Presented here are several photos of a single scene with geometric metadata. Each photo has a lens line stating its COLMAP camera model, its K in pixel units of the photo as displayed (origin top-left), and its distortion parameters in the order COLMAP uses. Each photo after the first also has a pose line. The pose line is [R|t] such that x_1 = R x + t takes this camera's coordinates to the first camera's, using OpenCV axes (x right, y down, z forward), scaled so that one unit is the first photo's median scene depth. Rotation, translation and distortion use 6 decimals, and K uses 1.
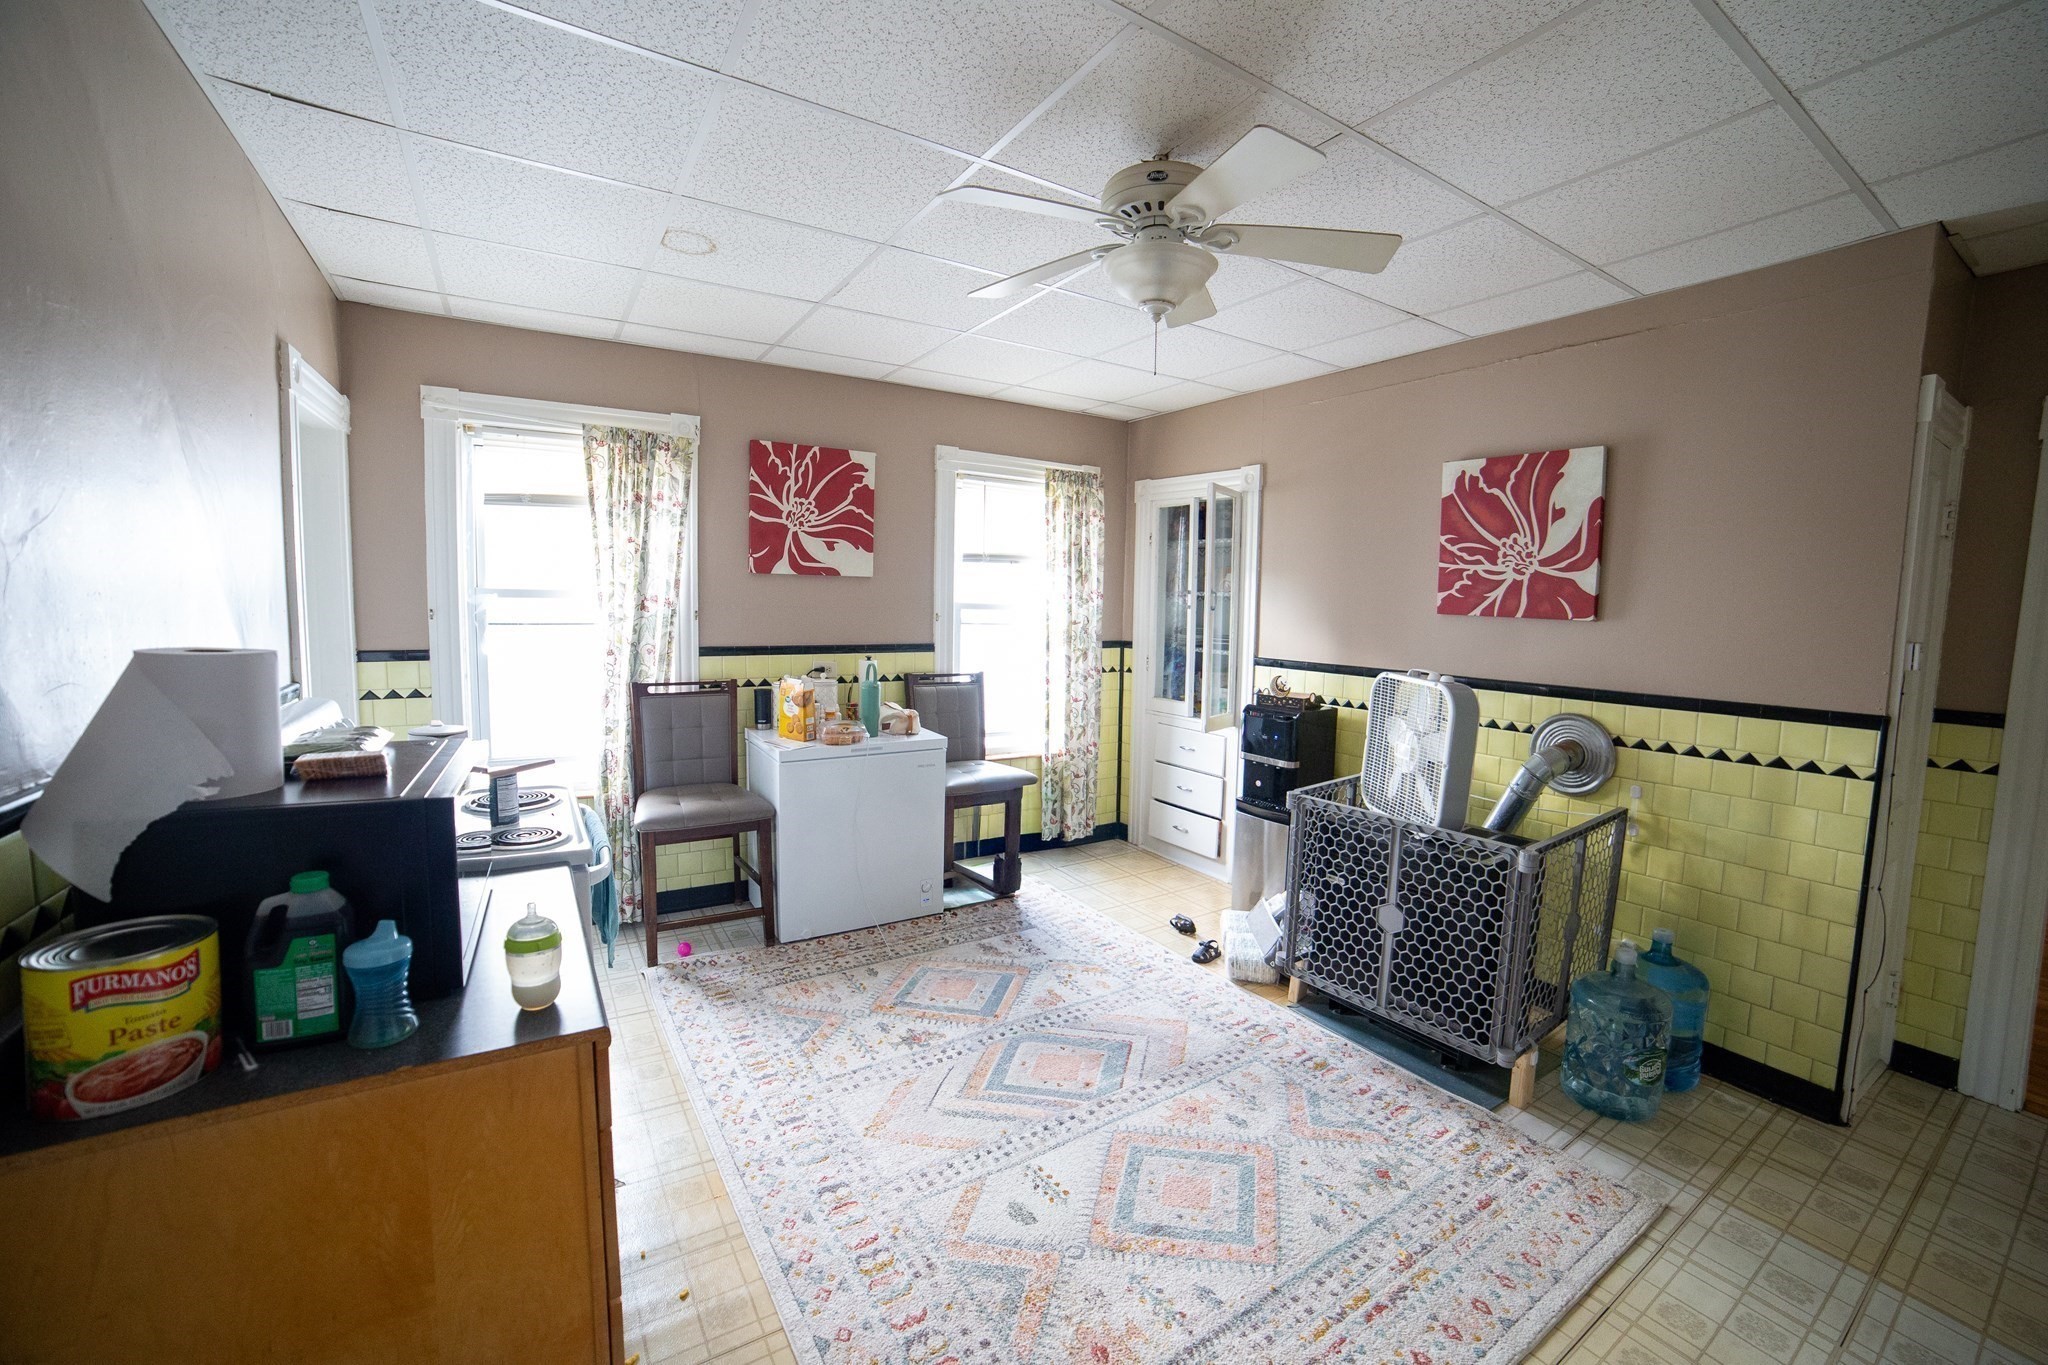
lens RADIAL K [[848.5, 0, 1024.0], [0, 848.5, 682.5], [0, 0, 1]] dist [-0.001420, 0.000069]
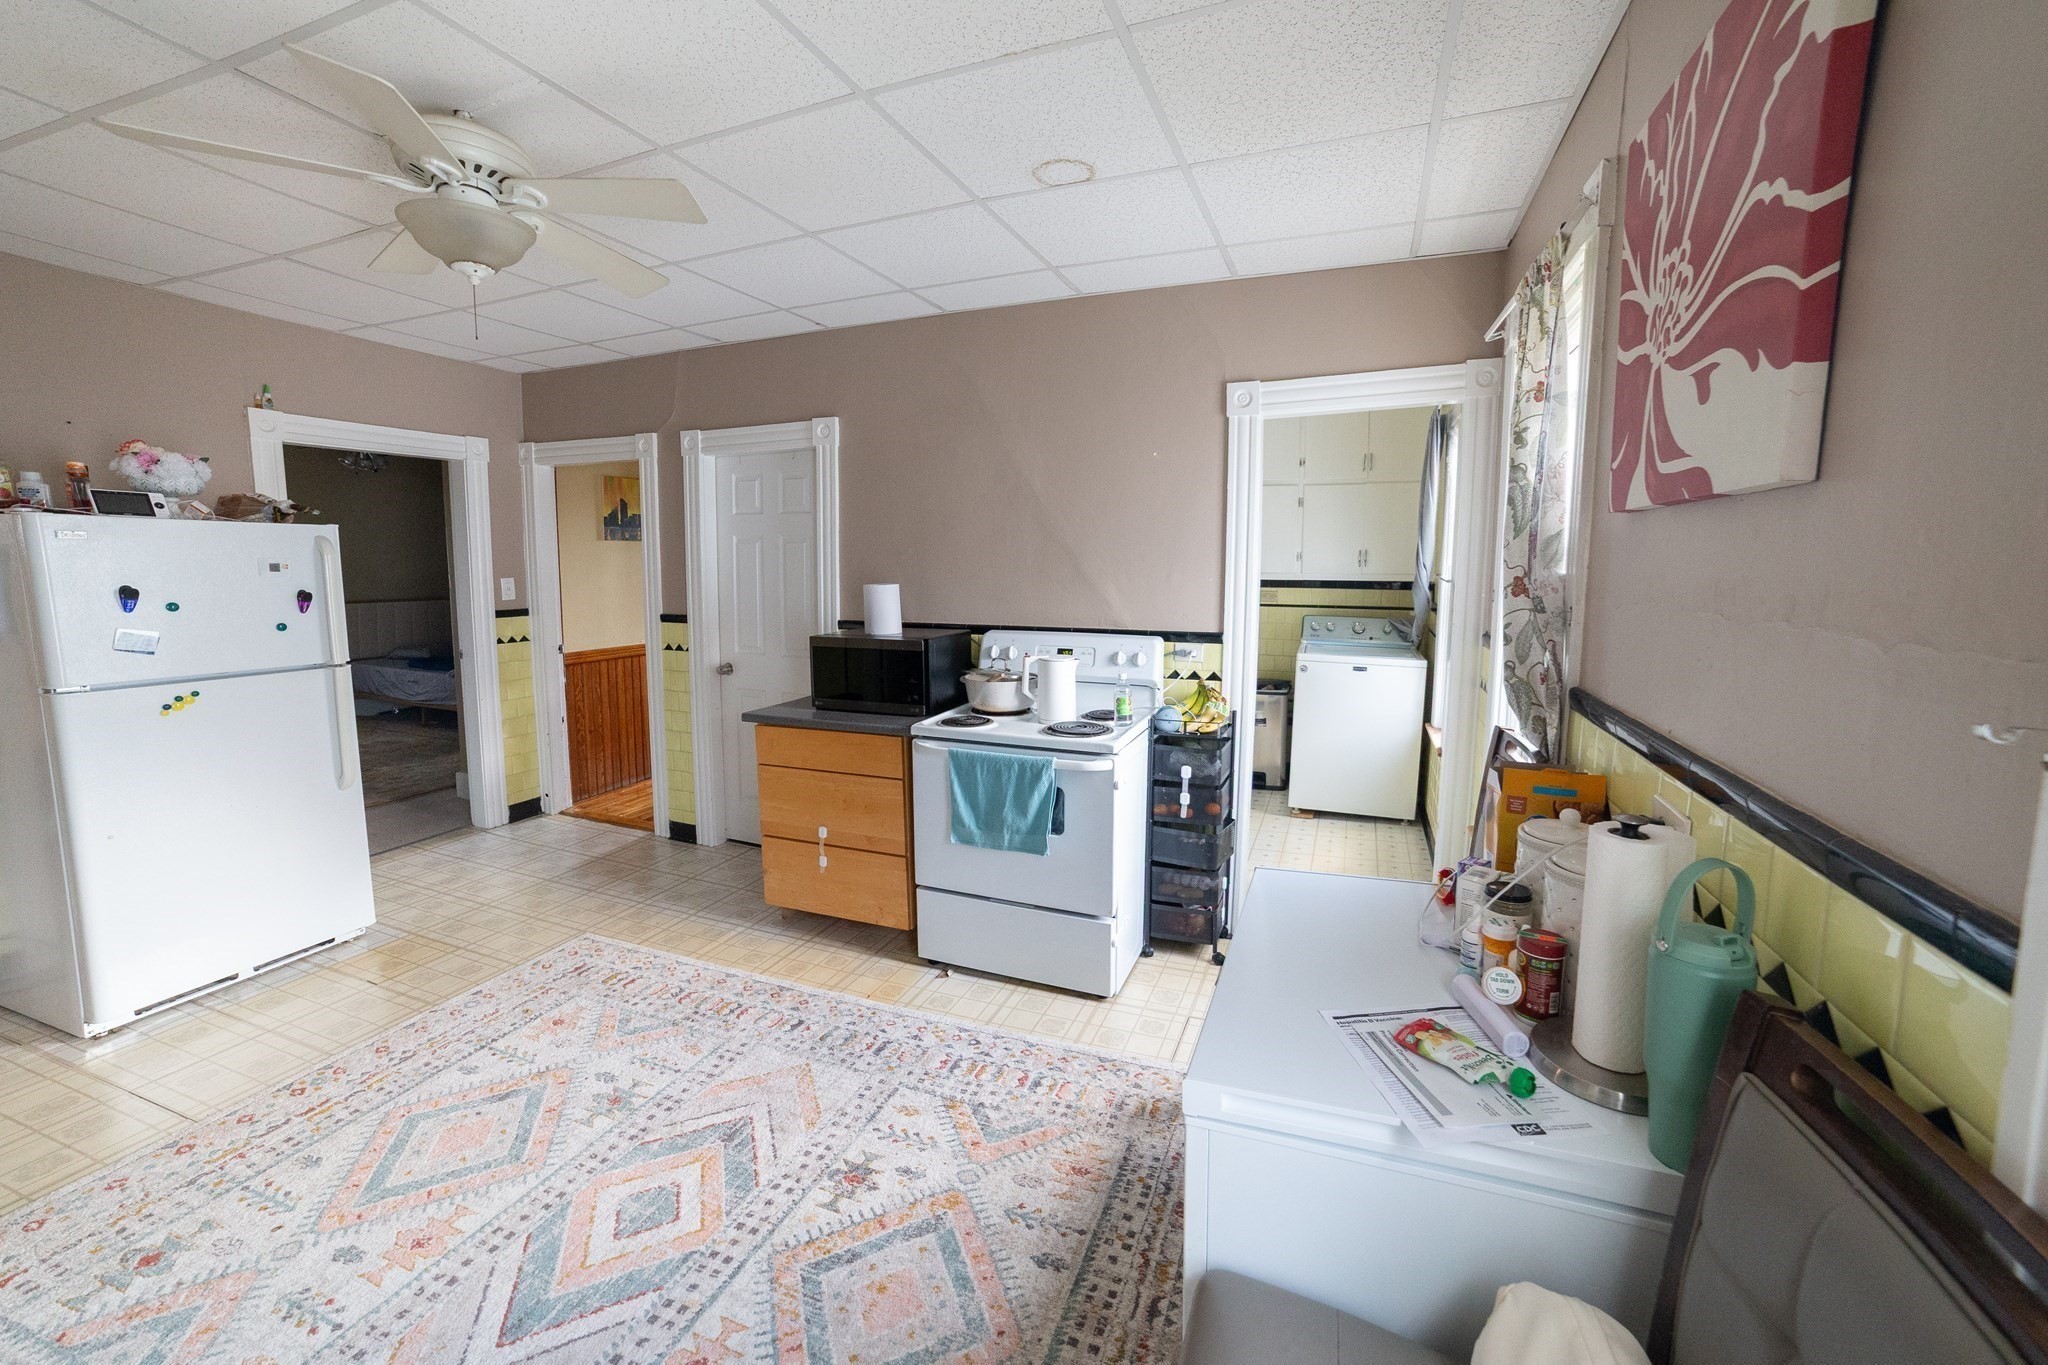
lens RADIAL K [[848.5, 0, 1024.0], [0, 848.5, 682.5], [0, 0, 1]] dist [-0.001420, 0.000069]
pose [[-0.831824, 0.041766, -0.553465, 0.131579], [-0.066759, 0.982397, 0.174470, -0.122176], [0.551009, 0.182078, -0.814393, 1.608005]]
